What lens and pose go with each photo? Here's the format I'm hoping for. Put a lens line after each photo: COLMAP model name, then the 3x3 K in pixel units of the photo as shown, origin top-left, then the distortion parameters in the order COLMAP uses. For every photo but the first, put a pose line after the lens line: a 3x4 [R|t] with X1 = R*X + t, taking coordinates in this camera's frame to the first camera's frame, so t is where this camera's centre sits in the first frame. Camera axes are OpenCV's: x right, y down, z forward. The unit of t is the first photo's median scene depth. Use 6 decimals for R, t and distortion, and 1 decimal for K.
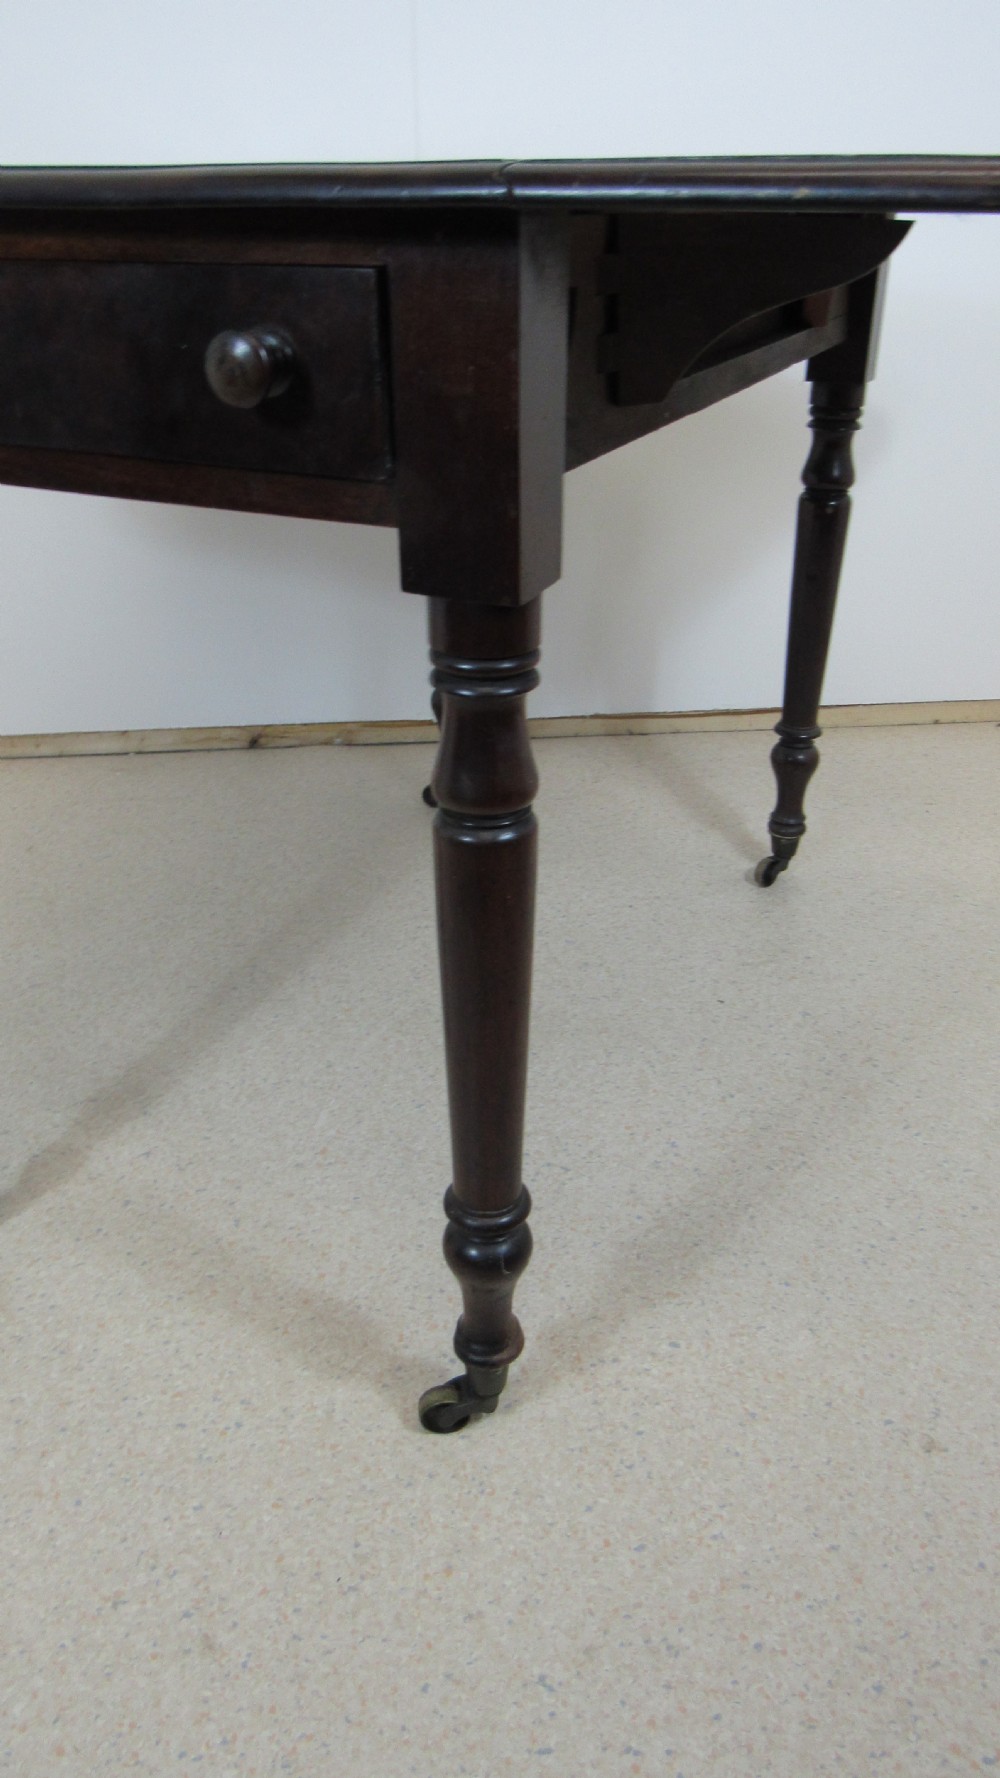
lens RADIAL K [[1222.5, 0, 530.1], [0, 1222.5, 900.5], [0, 0, 1]] dist [-0.038767, 0.015807]
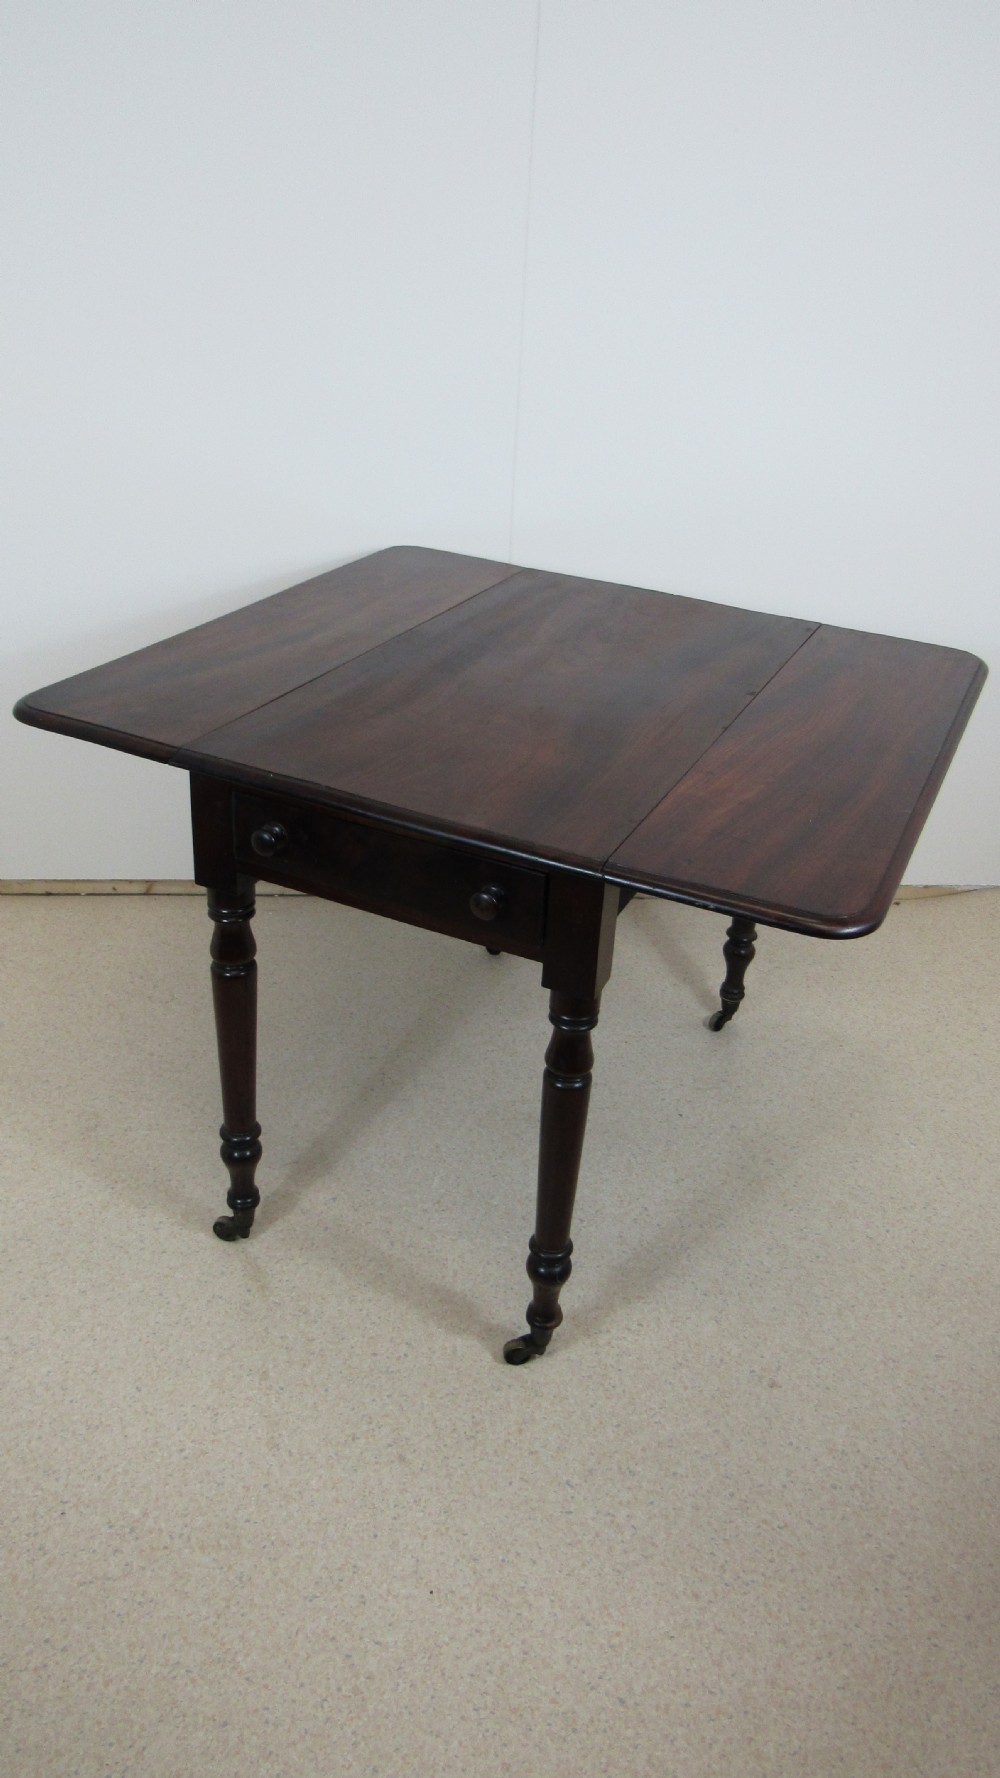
lens RADIAL K [[1222.5, 0, 530.9], [0, 1222.5, 905.8], [0, 0, 1]] dist [-0.038767, 0.015807]
pose [[0.998314, 0.056202, 0.014504, -0.095945], [-0.056282, 0.998401, 0.005201, -0.235107], [-0.014188, -0.006008, 0.999881, -0.733338]]
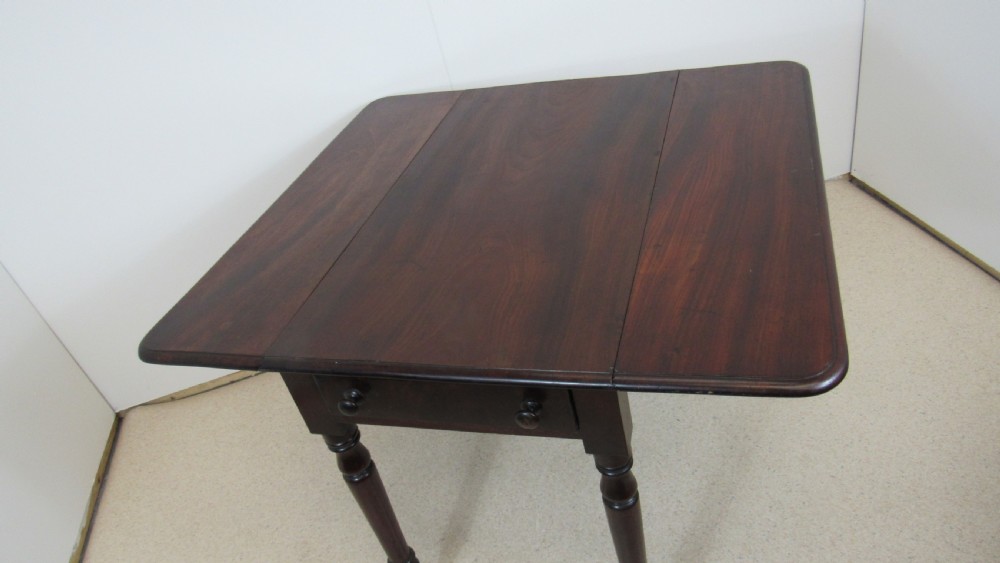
lens RADIAL K [[687.6, 0, 513.9], [0, 687.6, 270.6], [0, 0, 1]] dist [-0.038767, 0.015807]
pose [[0.968111, -0.250455, -0.005726, -0.089055], [0.249908, 0.963898, 0.091908, -0.500528], [-0.017500, -0.090408, 0.995751, -0.358564]]
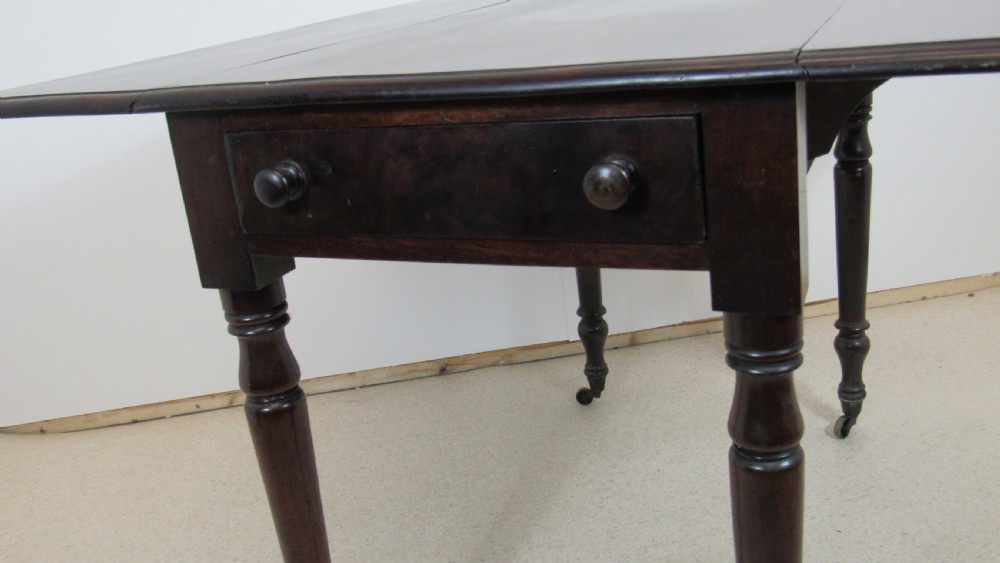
lens RADIAL K [[903.5, 0, 519.7], [0, 903.5, 292.5], [0, 0, 1]] dist [-0.054999, 0.017908]
pose [[0.992932, -0.114645, -0.030698, -0.173109], [0.108210, 0.980742, -0.162590, -0.069810], [0.048747, 0.158119, 0.986216, -0.056877]]
